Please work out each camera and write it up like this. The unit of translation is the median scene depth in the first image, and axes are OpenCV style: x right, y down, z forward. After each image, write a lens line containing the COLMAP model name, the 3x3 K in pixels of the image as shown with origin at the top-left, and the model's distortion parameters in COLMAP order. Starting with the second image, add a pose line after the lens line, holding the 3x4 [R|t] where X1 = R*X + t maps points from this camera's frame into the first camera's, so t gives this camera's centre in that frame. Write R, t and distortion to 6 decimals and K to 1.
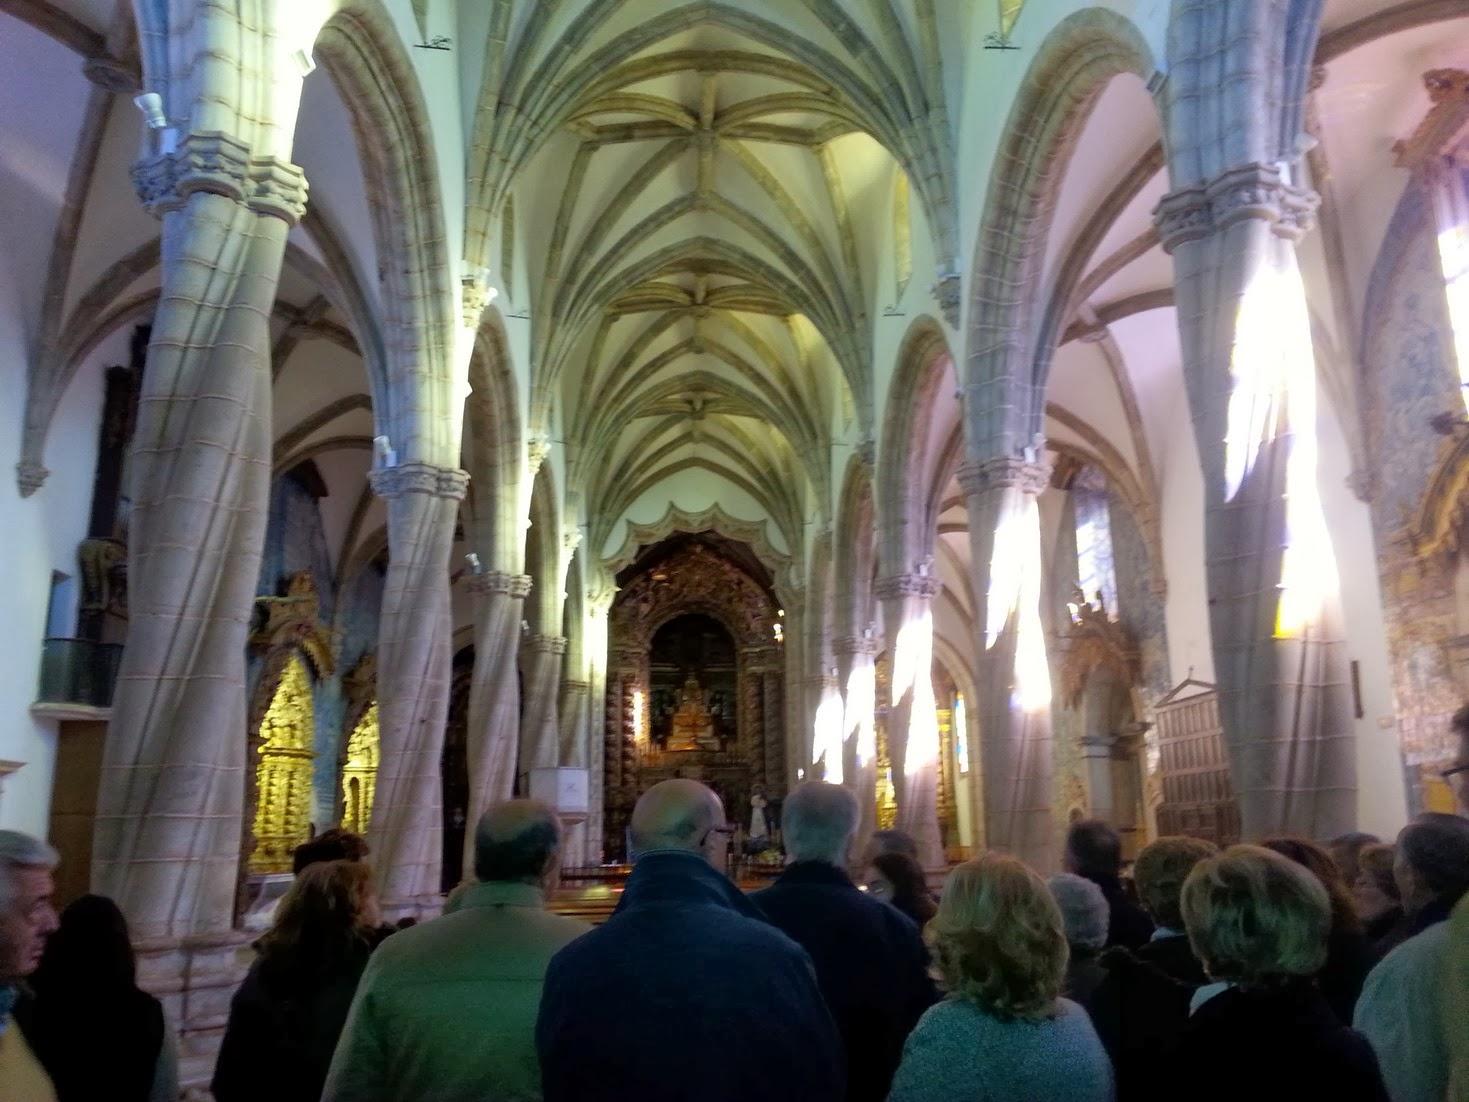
lens RADIAL K [[1232.2, 0, 734.5], [0, 1232.2, 551.0], [0, 0, 1]] dist [0.011702, 0.003570]
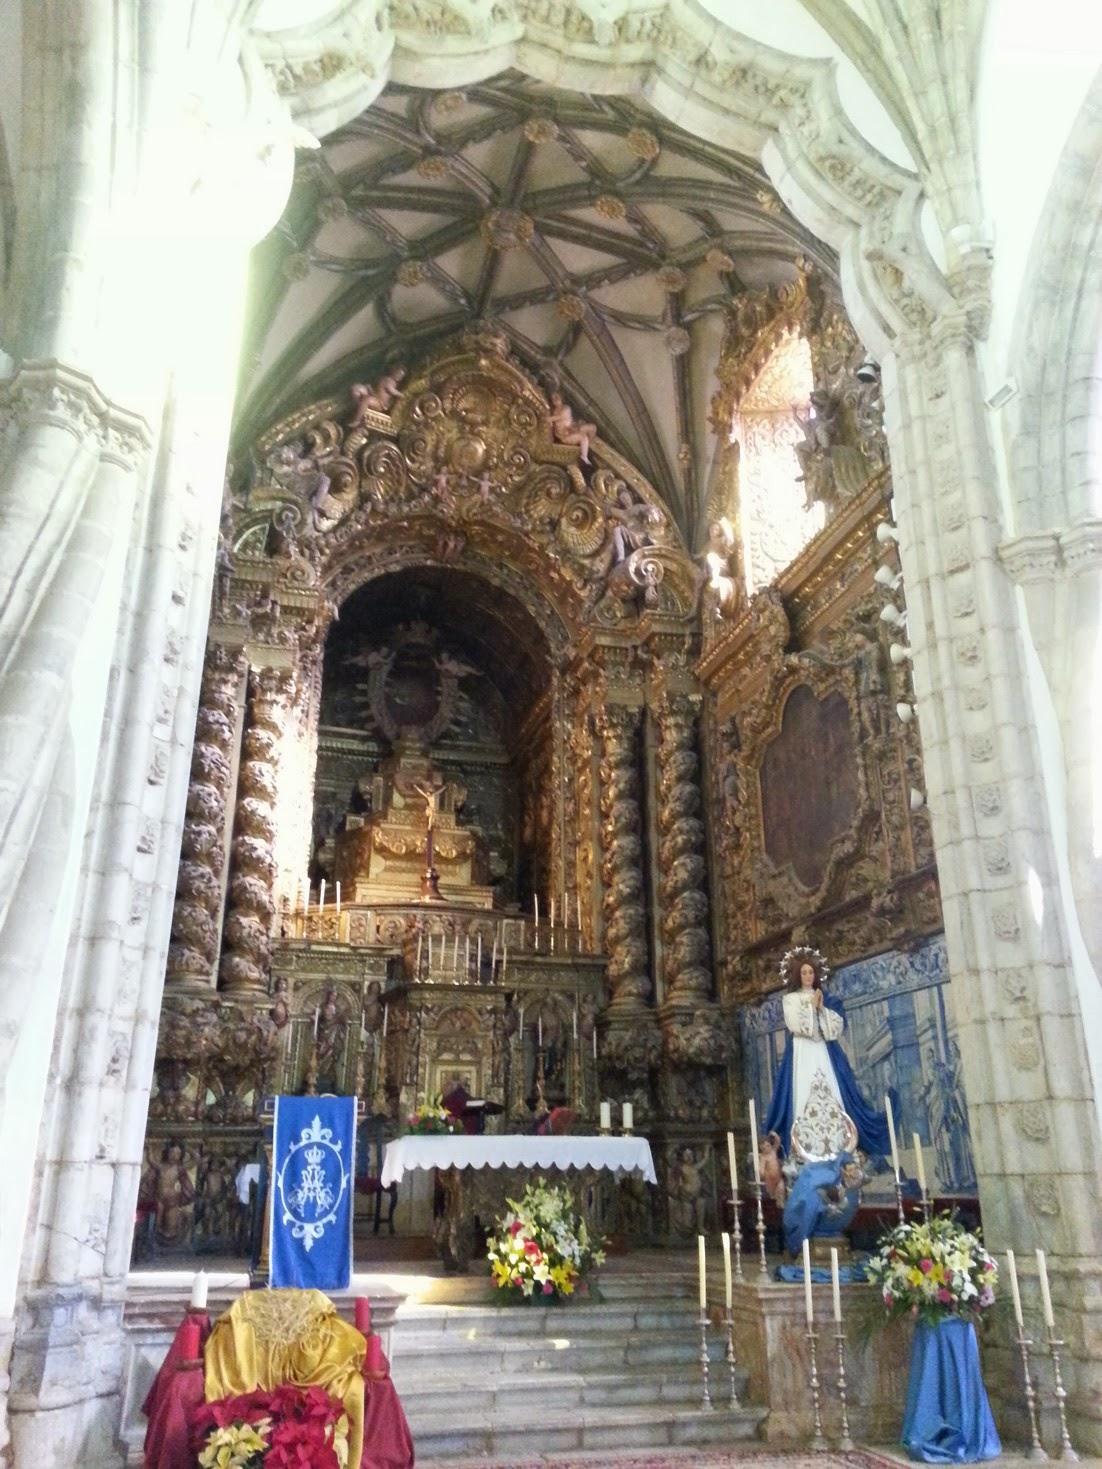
lens RADIAL K [[1232.2, 0, 551.0], [0, 1232.2, 734.5], [0, 0, 1]] dist [0.011702, 0.003570]
pose [[0.978488, 0.089423, 0.185914, -0.071912], [-0.067016, 0.990078, -0.123506, 0.156079], [-0.195114, 0.108390, 0.974773, 0.657168]]
